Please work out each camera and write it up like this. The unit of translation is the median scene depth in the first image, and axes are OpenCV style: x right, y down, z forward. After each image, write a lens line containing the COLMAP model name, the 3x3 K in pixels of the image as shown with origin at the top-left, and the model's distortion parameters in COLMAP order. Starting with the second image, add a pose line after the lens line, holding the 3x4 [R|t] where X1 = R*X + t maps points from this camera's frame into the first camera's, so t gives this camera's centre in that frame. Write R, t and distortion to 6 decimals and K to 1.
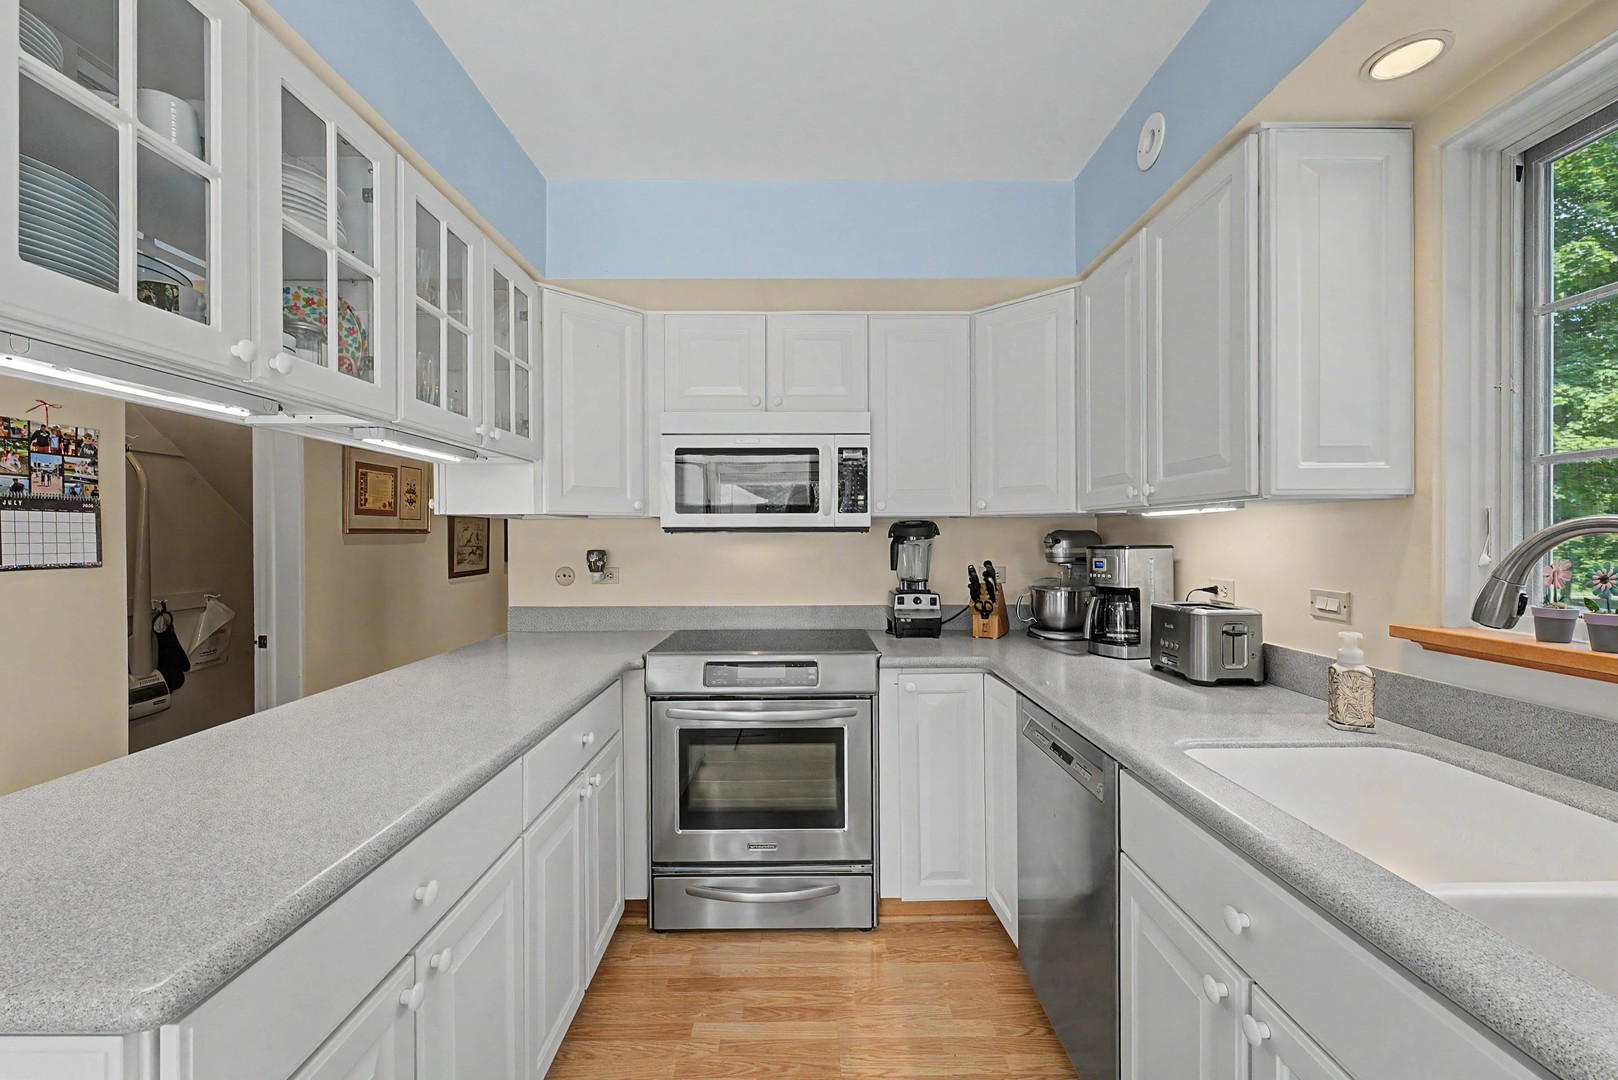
lens RADIAL K [[684.8, 0, 812.1], [0, 684.8, 536.5], [0, 0, 1]] dist [-0.002549, -0.000159]
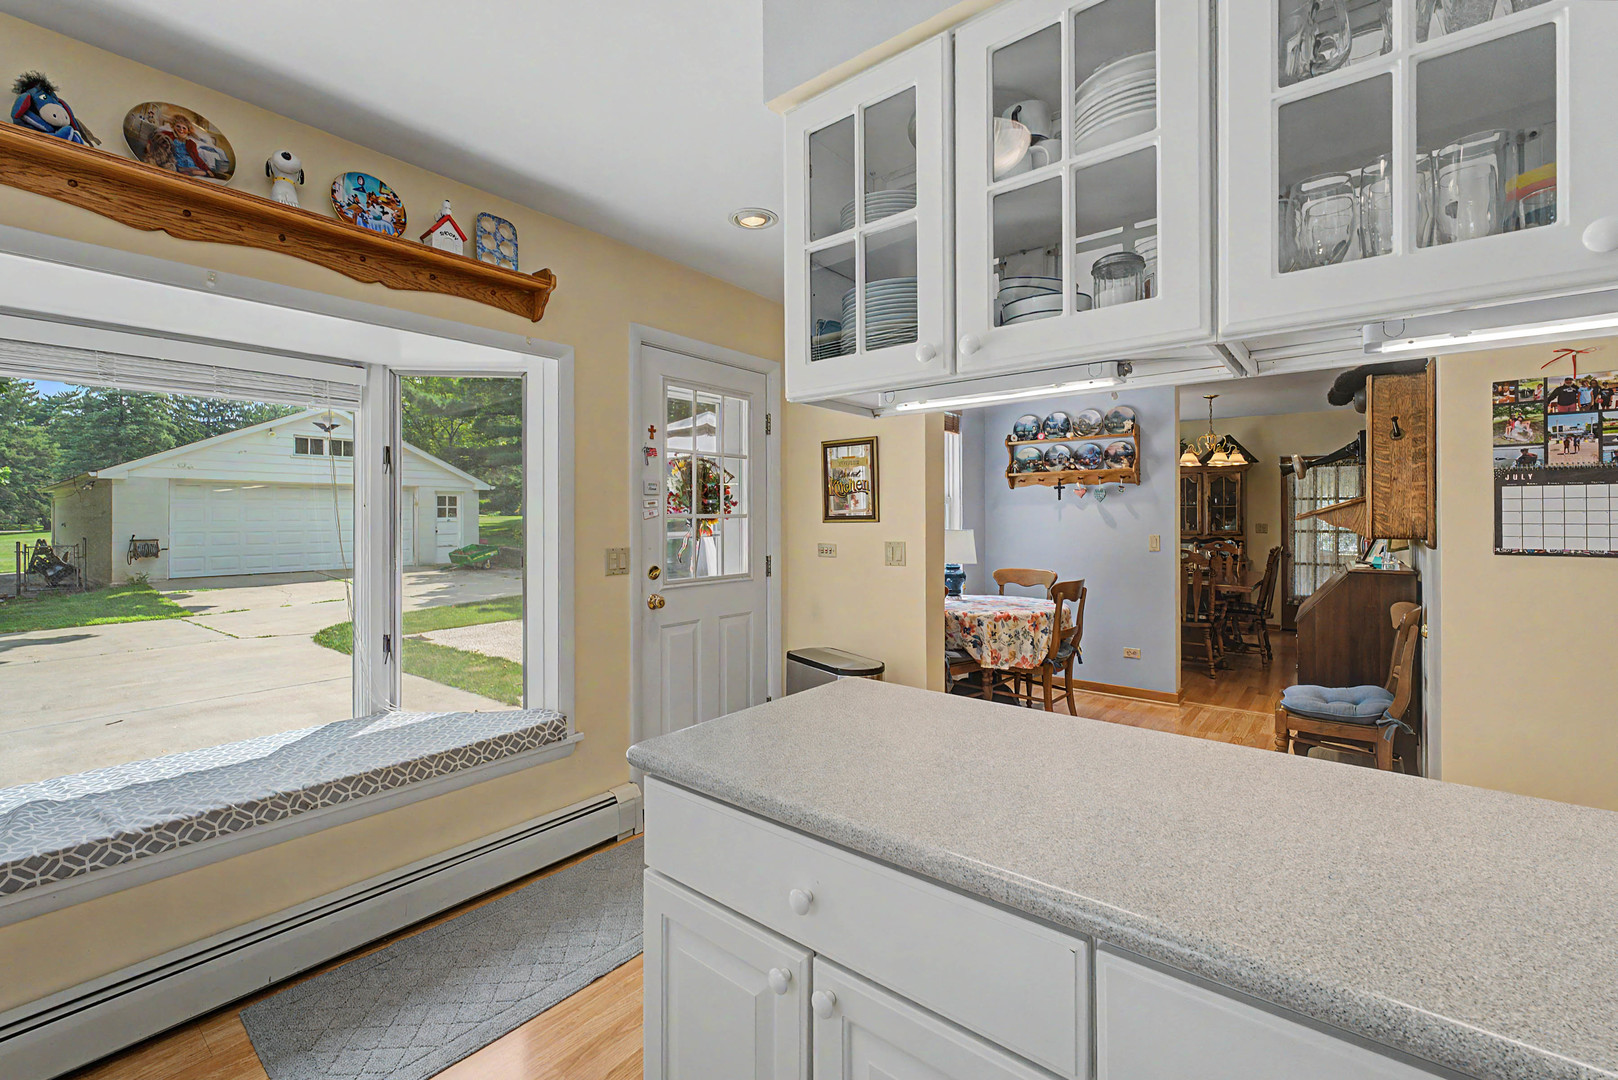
lens RADIAL K [[684.8, 0, 820.5], [0, 684.8, 525.9], [0, 0, 1]] dist [-0.002549, -0.000159]
pose [[-0.621707, 0.010009, -0.783186, 0.066067], [0.002799, 0.999940, 0.010557, 0.001122], [0.783245, 0.004371, -0.621698, 0.821524]]
